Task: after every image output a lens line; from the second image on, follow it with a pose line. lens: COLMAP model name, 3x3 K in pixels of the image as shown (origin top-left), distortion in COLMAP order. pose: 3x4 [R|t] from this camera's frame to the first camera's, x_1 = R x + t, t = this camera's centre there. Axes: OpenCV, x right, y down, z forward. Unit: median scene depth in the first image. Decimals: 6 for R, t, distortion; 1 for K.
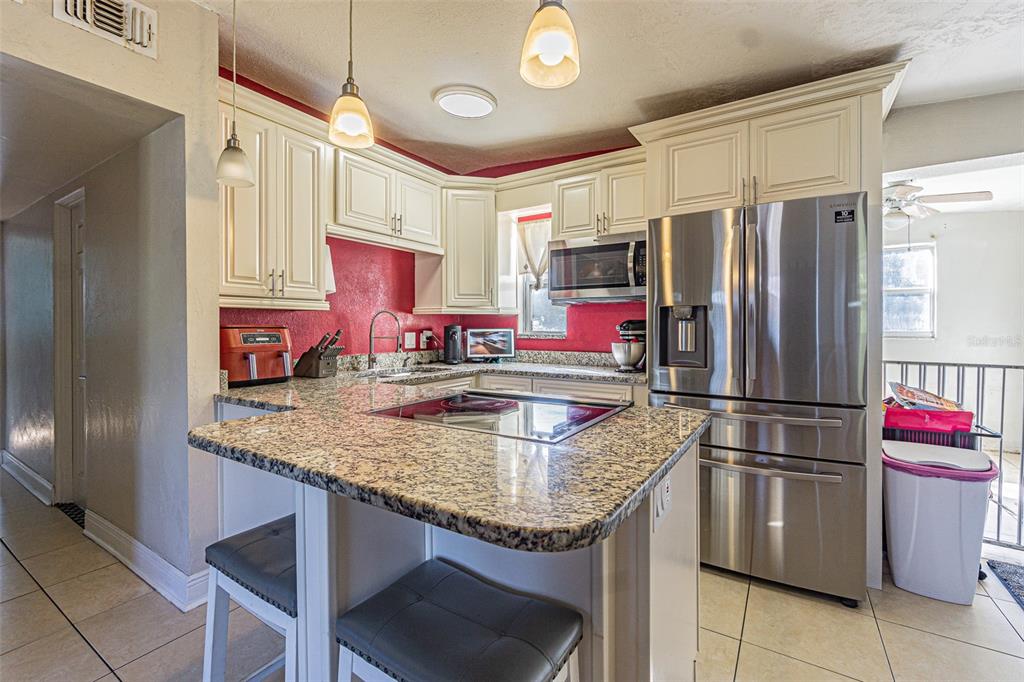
lens RADIAL K [[454.6, 0, 511.3], [0, 454.6, 331.1], [0, 0, 1]] dist [-0.000612, -0.000016]
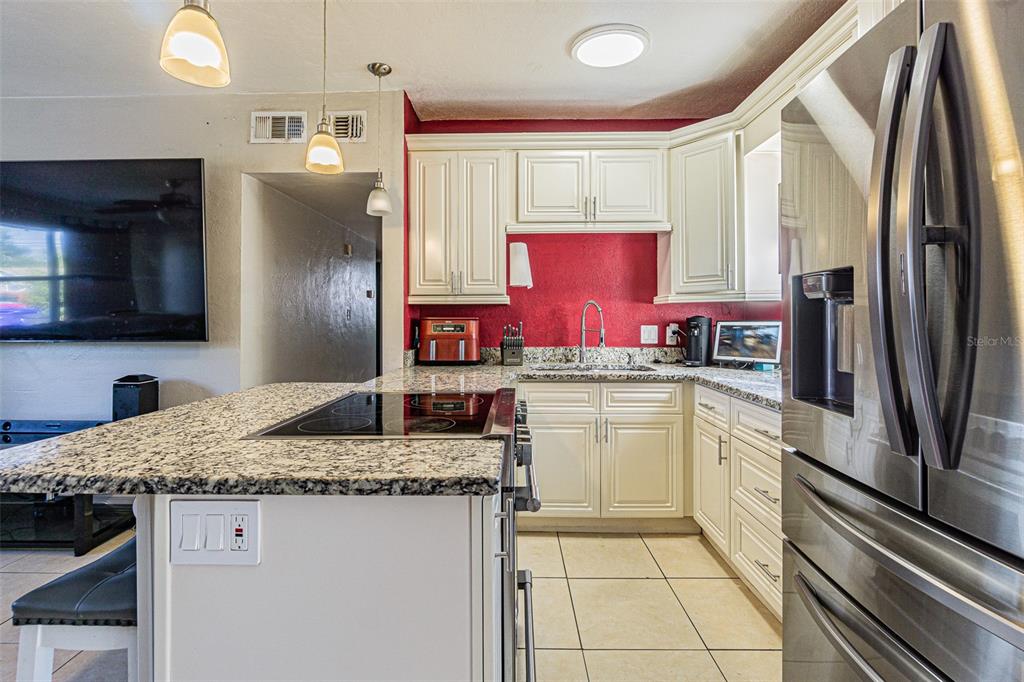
lens RADIAL K [[450.1, 0, 512.3], [0, 450.1, 319.2], [0, 0, 1]] dist [-0.002276, 0.000008]
pose [[0.513908, -0.002291, -0.857842, 0.390076], [-0.007835, 0.999942, -0.007364, -0.000513], [0.857810, 0.010506, 0.513860, 0.339944]]
